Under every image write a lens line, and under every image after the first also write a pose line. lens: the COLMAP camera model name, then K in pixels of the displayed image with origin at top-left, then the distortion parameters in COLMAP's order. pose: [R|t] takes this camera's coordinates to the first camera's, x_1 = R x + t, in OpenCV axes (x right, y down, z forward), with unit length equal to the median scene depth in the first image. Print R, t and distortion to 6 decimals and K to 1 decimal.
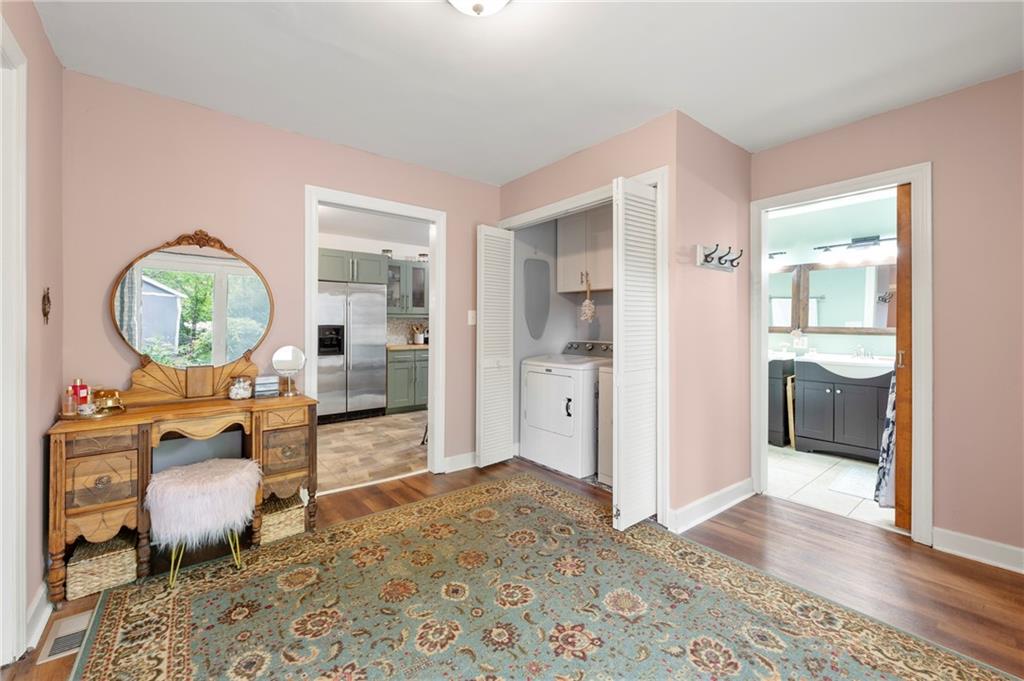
lens RADIAL K [[411.0, 0, 512.0], [0, 411.0, 332.1], [0, 0, 1]] dist [0.000635, 0.000067]
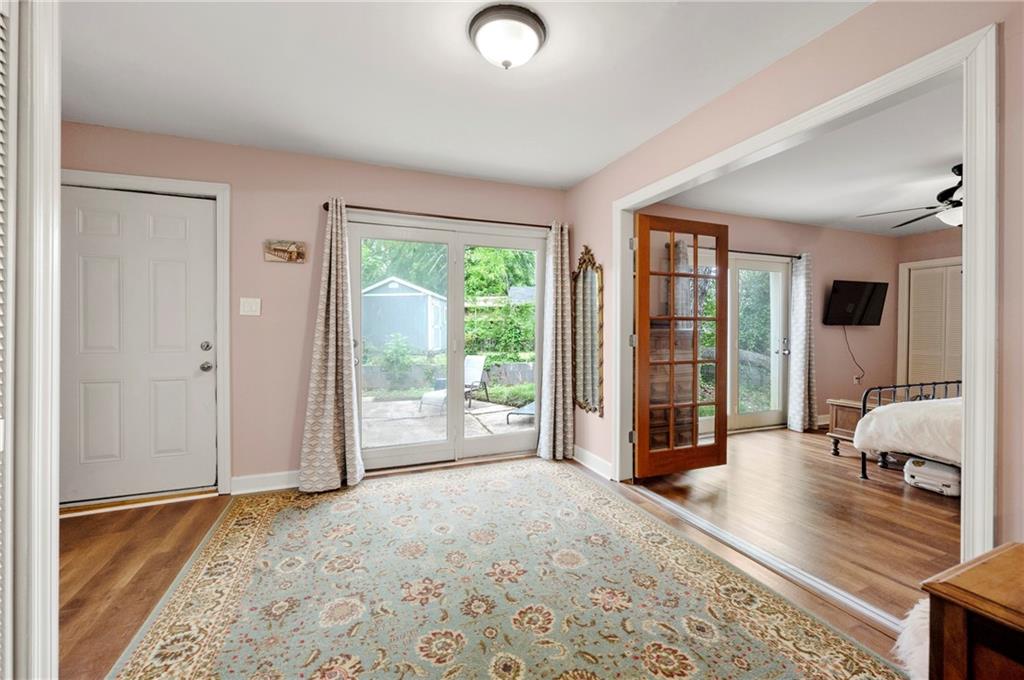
lens RADIAL K [[411.0, 0, 511.6], [0, 411.0, 333.2], [0, 0, 1]] dist [0.000635, 0.000067]
pose [[-0.957525, -0.003126, 0.288333, -0.409921], [0.000066, 0.999939, 0.011057, -0.002431], [-0.288350, 0.010607, -0.957466, 1.935778]]
